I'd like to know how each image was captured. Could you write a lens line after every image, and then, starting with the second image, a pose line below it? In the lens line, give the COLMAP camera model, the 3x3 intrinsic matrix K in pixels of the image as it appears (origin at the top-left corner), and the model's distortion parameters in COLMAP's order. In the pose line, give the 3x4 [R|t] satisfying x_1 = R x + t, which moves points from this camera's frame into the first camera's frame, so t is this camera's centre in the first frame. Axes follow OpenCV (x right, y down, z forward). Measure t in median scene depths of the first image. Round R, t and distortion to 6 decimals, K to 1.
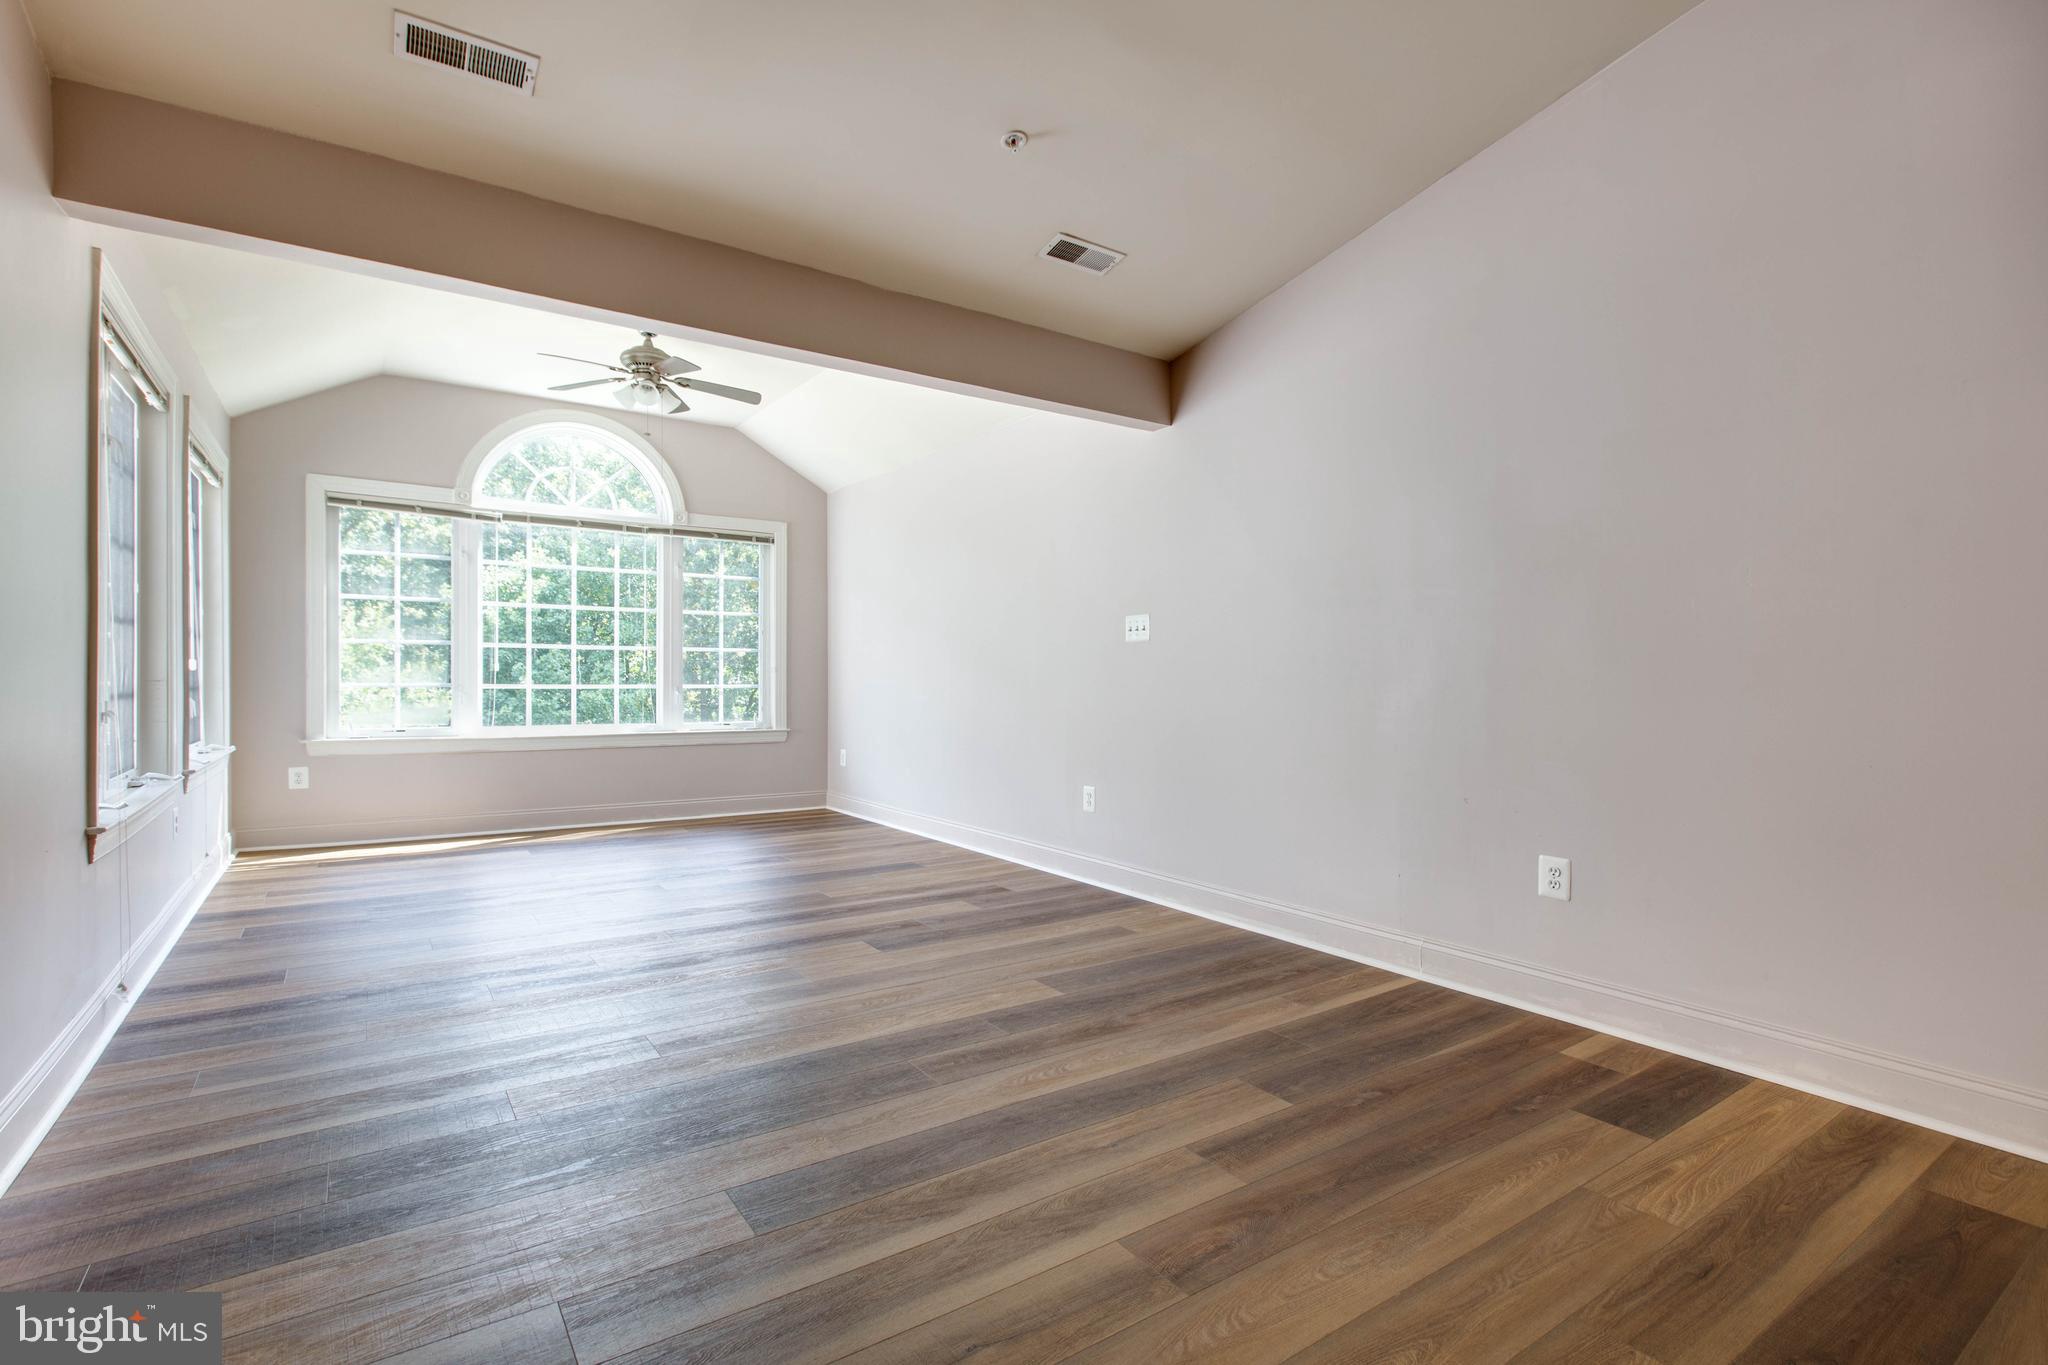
lens RADIAL K [[956.3, 0, 994.2], [0, 956.3, 686.6], [0, 0, 1]] dist [0.000121, -0.000110]
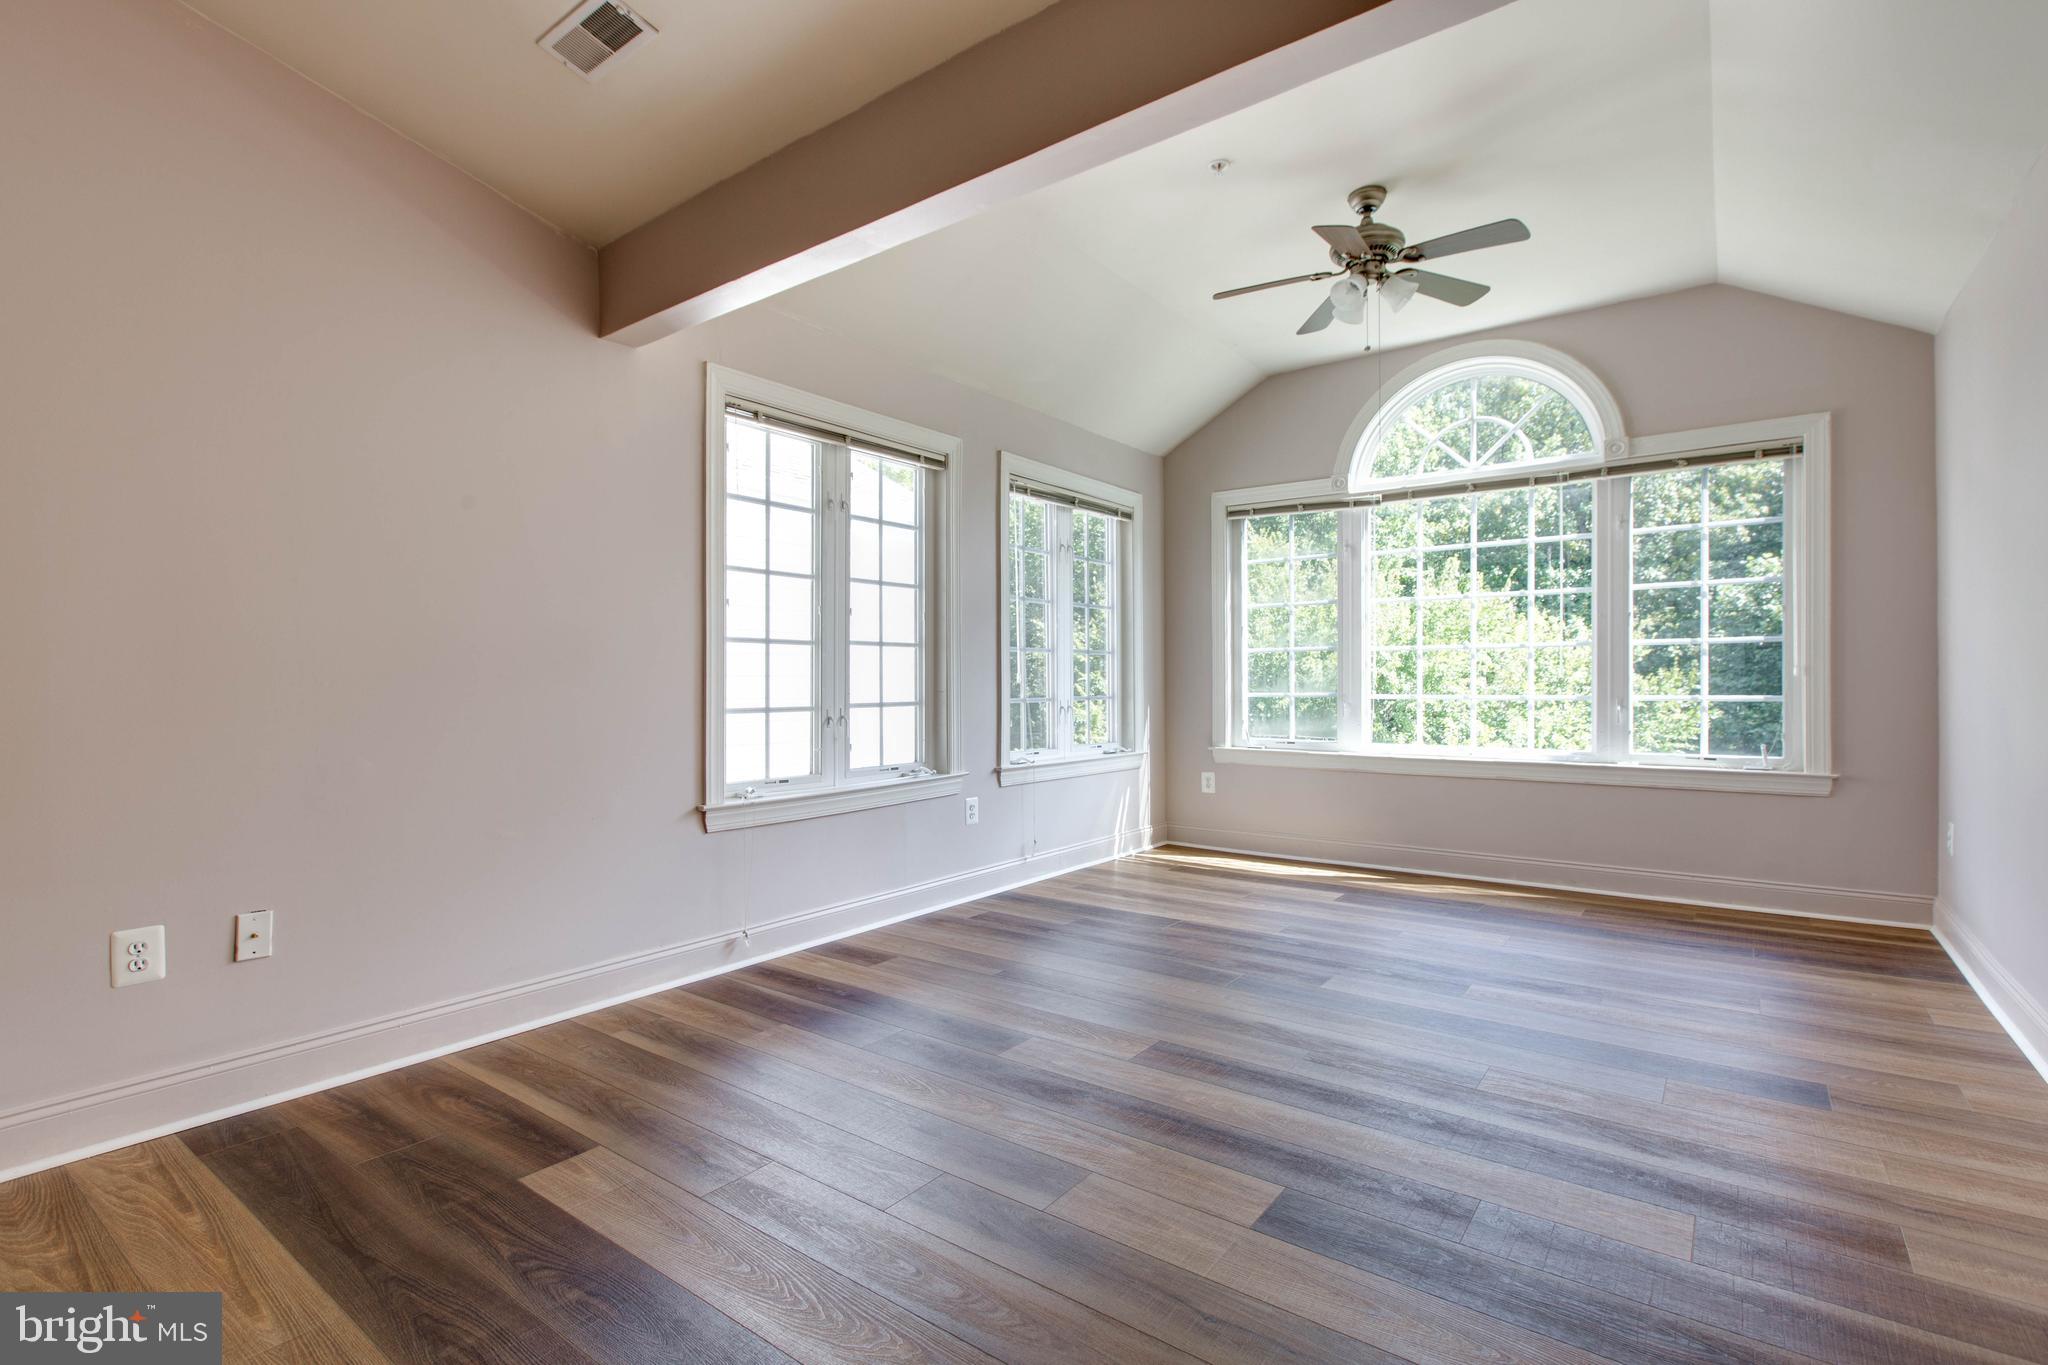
lens RADIAL K [[956.3, 0, 994.2], [0, 956.3, 686.6], [0, 0, 1]] dist [0.000121, -0.000110]
pose [[0.336337, -0.006004, -0.941723, 0.179363], [-0.004009, 0.999961, -0.007807, -0.001104], [0.941733, 0.006401, 0.336300, 0.403779]]
